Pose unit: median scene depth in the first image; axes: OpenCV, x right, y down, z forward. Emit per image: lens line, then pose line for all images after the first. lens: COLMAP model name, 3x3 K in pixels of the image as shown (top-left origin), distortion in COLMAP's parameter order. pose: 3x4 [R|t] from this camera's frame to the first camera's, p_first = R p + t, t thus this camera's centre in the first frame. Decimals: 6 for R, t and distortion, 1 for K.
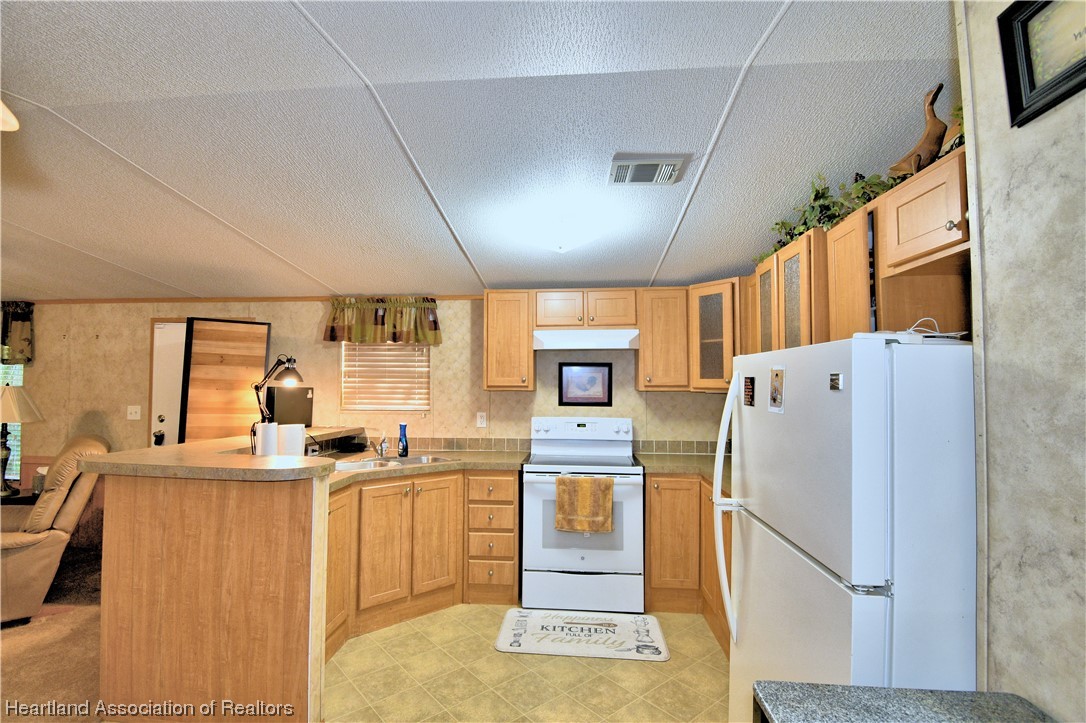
lens RADIAL K [[489.0, 0, 543.0], [0, 489.0, 361.5], [0, 0, 1]] dist [0.014971, -0.022529]
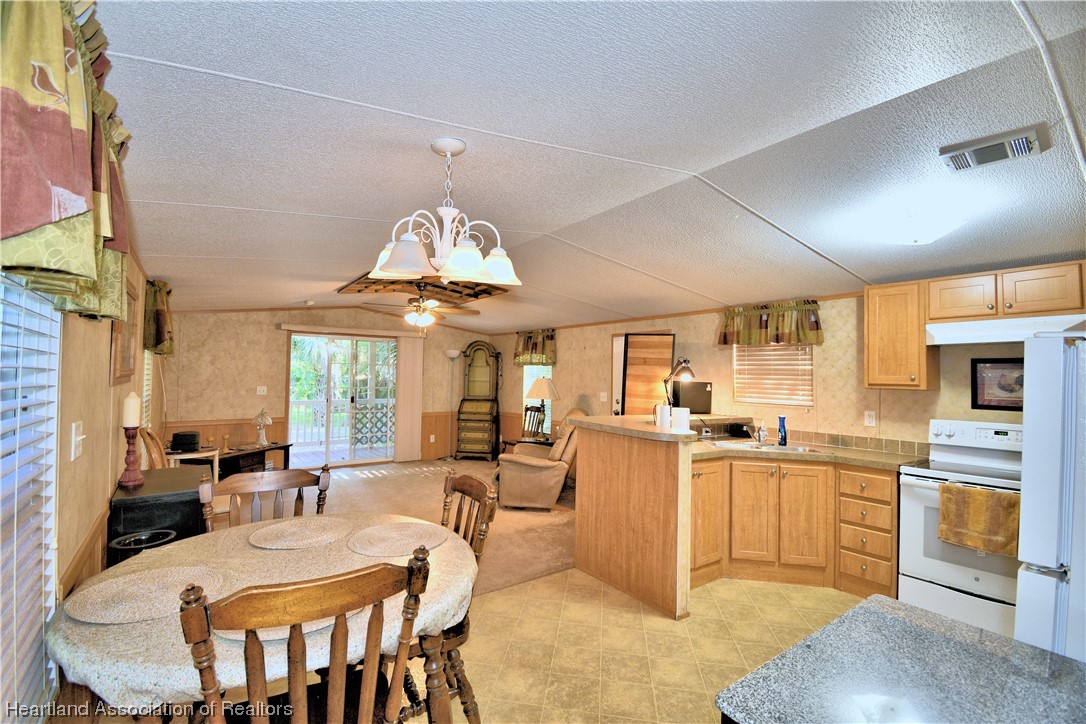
lens RADIAL K [[489.0, 0, 543.0], [0, 489.0, 362.0], [0, 0, 1]] dist [0.014971, -0.022529]
pose [[0.652479, -0.013607, -0.757684, 0.226193], [0.016864, 0.999852, -0.003433, -0.002055], [0.757619, -0.010538, 0.652612, -0.155624]]
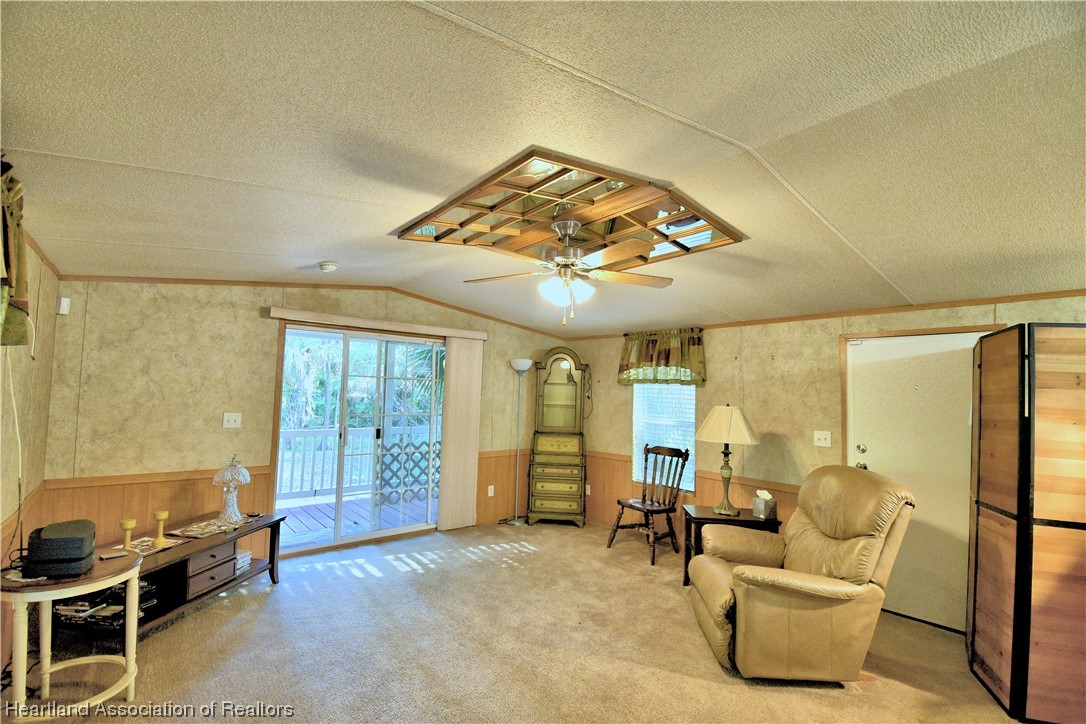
lens RADIAL K [[489.0, 0, 543.0], [0, 489.0, 362.0], [0, 0, 1]] dist [0.014971, -0.022529]
pose [[0.696689, -0.027771, -0.716836, -0.632255], [0.001136, 0.999292, -0.037610, -0.005638], [0.717373, 0.025388, 0.696227, -0.014853]]
